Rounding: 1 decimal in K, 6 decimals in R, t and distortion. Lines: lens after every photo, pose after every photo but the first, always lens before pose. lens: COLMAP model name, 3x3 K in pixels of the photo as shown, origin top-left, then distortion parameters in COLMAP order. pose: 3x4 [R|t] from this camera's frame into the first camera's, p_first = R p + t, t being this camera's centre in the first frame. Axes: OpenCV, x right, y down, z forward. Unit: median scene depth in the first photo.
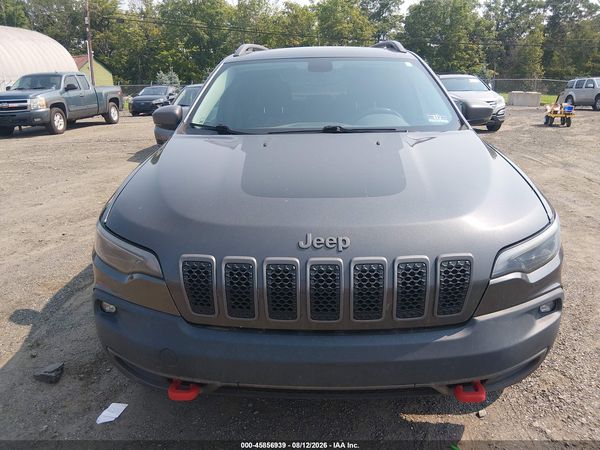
lens RADIAL K [[489.0, 0, 304.4], [0, 489.0, 225.9], [0, 0, 1]] dist [-0.032666, -0.012088]
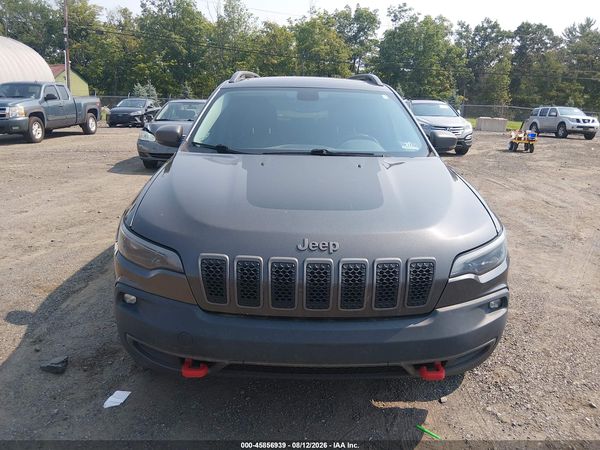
lens RADIAL K [[489.0, 0, 304.4], [0, 489.0, 225.9], [0, 0, 1]] dist [-0.032666, -0.012088]
pose [[0.998005, 0.025497, 0.057763, -0.036677], [-0.023568, 0.999150, -0.033832, 0.014400], [-0.058576, 0.032403, 0.997757, -0.129693]]
